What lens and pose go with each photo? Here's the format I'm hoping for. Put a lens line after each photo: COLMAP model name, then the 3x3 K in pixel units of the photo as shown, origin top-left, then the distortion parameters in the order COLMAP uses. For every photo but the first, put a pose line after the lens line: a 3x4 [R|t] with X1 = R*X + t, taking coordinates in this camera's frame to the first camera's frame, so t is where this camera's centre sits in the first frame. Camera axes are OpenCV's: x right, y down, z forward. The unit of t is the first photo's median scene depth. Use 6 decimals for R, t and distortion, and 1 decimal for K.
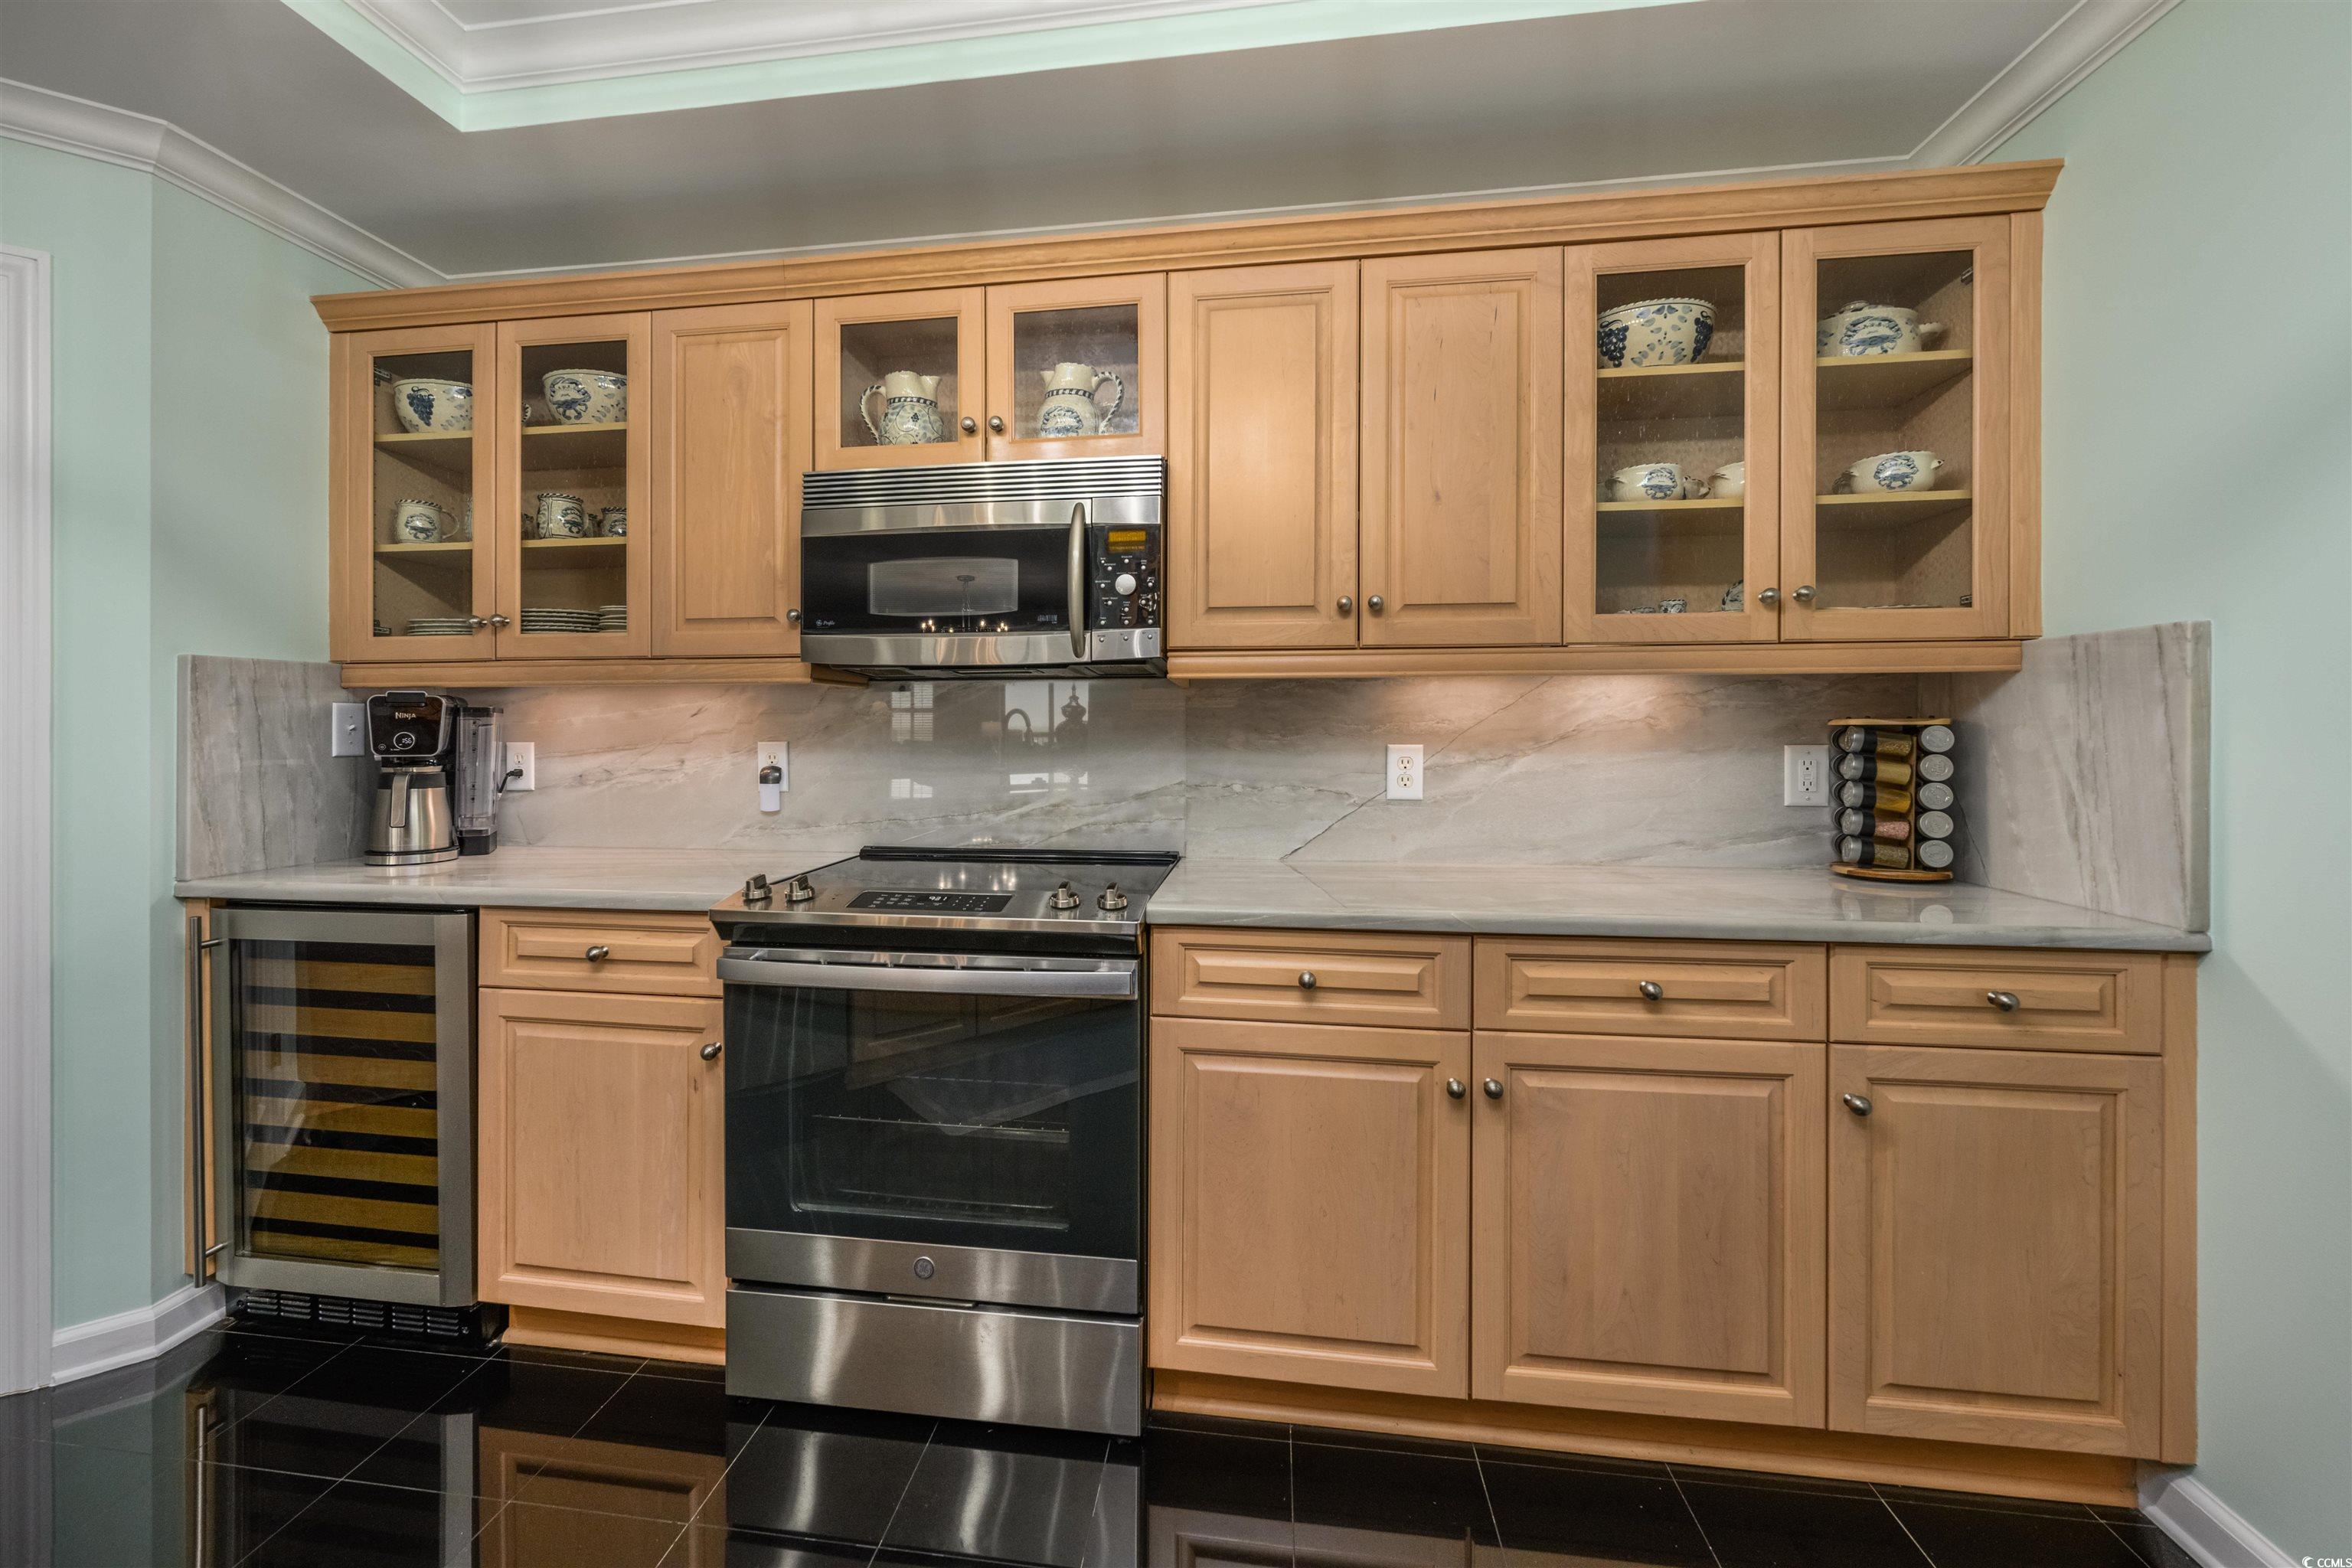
lens RADIAL K [[951.1, 0, 1123.0], [0, 951.1, 730.9], [0, 0, 1]] dist [-0.002248, -0.001175]
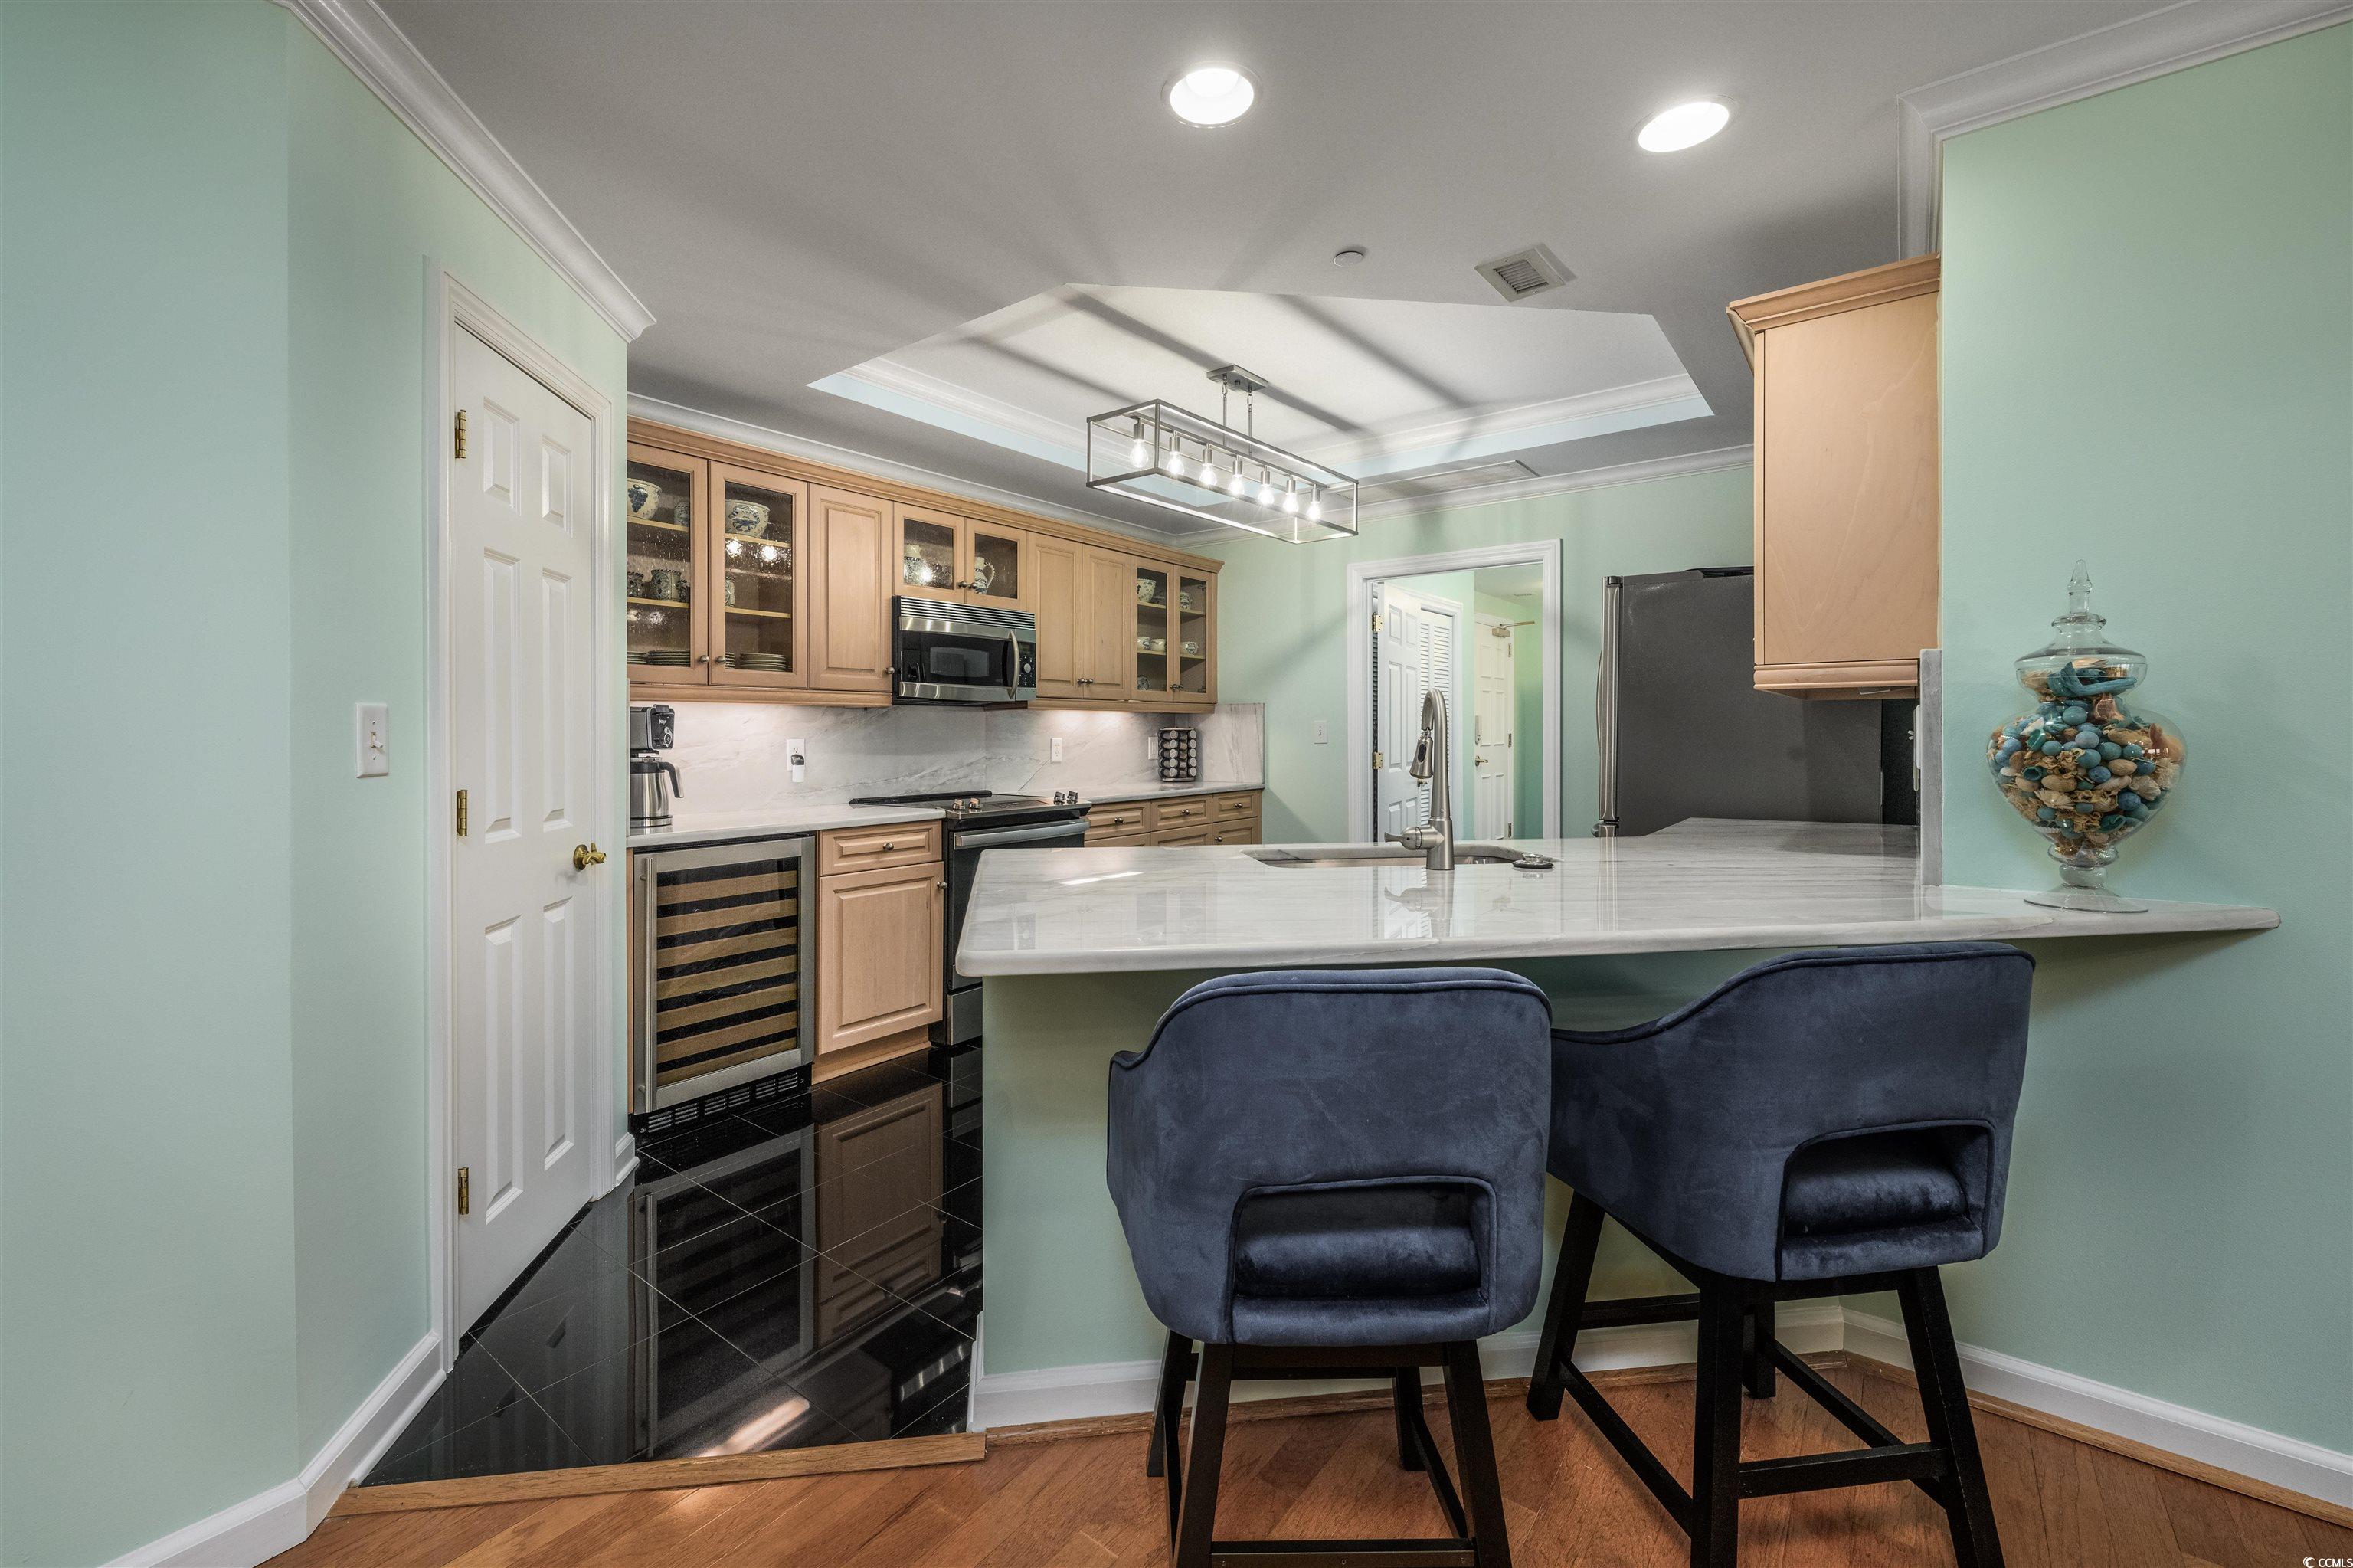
lens RADIAL K [[951.6, 0, 1134.6], [0, 951.6, 735.8], [0, 0, 1]] dist [-0.002248, -0.001175]
pose [[0.505757, -0.004027, 0.862667, -1.866538], [0.000275, 0.999990, 0.004507, -0.000798], [-0.862676, -0.002043, 0.505753, -0.389842]]
